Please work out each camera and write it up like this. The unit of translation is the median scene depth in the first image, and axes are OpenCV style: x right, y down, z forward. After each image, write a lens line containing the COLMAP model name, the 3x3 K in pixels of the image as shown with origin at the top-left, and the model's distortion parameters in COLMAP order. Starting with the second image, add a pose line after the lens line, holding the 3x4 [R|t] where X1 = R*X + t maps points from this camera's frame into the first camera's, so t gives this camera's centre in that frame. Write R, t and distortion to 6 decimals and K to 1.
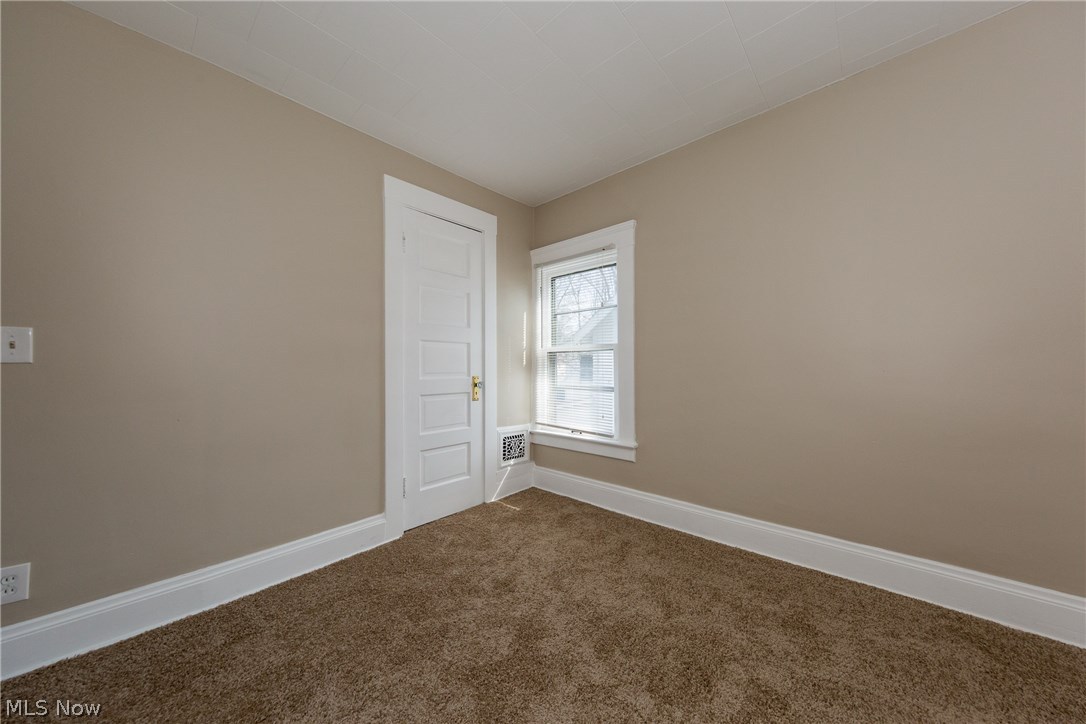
lens RADIAL K [[373.2, 0, 544.0], [0, 373.2, 363.1], [0, 0, 1]] dist [0.010897, 0.000007]
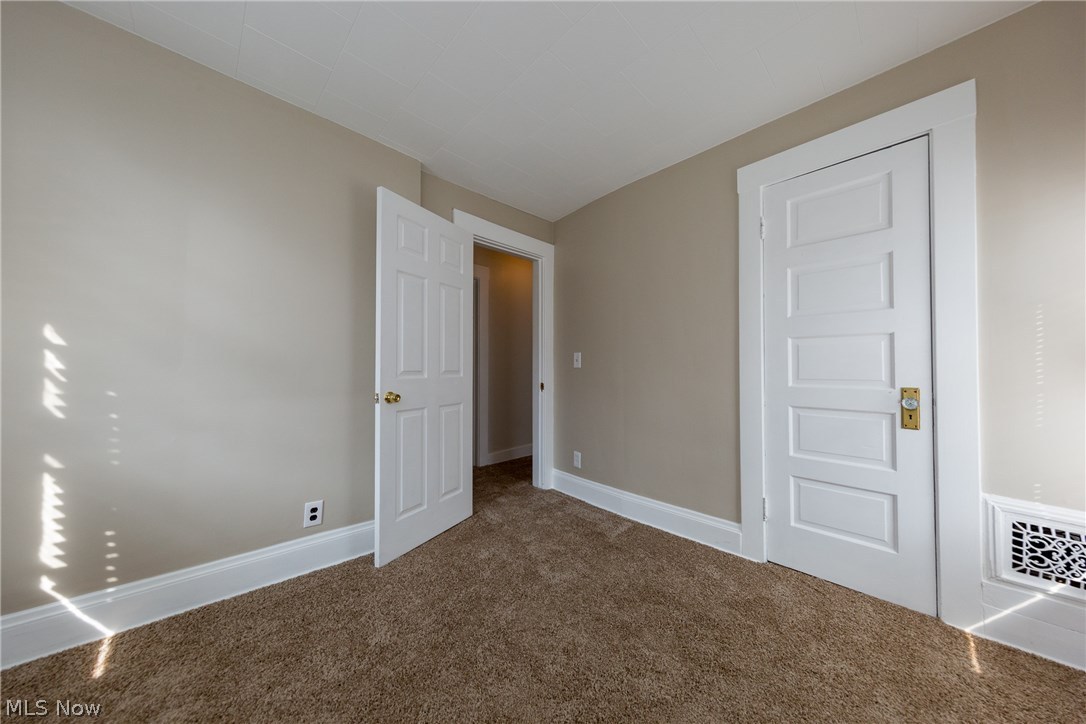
lens RADIAL K [[373.2, 0, 544.0], [0, 373.2, 363.1], [0, 0, 1]] dist [0.010897, 0.000007]
pose [[-0.095330, -0.012399, -0.995368, 0.475270], [0.009051, 0.999870, -0.013322, -0.001612], [0.995405, -0.010279, -0.095206, 0.494216]]
